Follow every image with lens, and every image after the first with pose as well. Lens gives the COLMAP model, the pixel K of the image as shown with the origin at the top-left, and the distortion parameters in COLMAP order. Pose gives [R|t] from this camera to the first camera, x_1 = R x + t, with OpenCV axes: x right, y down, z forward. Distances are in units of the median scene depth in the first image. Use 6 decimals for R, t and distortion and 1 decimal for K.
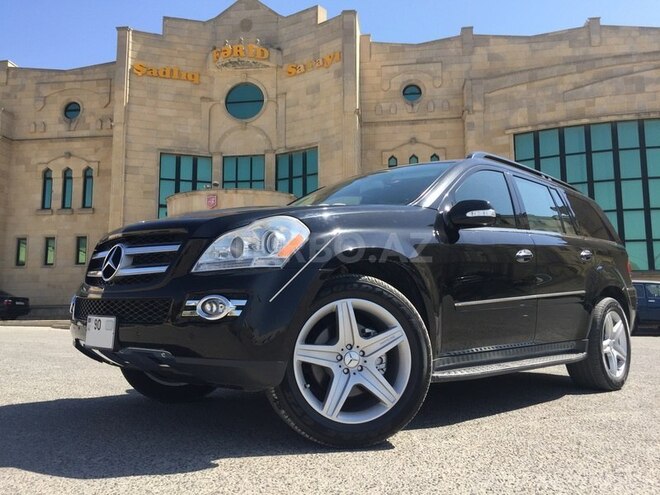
lens RADIAL K [[560.8, 0, 328.3], [0, 560.8, 250.5], [0, 0, 1]] dist [0.076509, -0.094786]
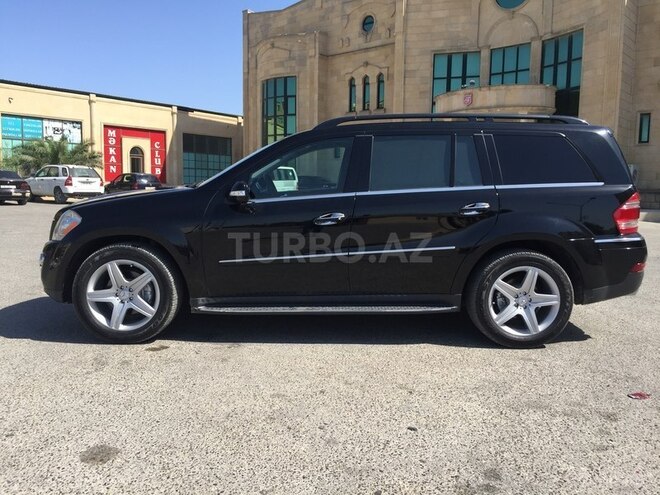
lens RADIAL K [[560.8, 0, 325.5], [0, 560.8, 253.7], [0, 0, 1]] dist [0.076509, -0.094786]
pose [[0.836154, 0.072899, -0.543629, 0.160283], [0.051610, 0.976274, 0.210298, -0.033337], [0.546061, -0.203898, 0.812553, -0.109393]]
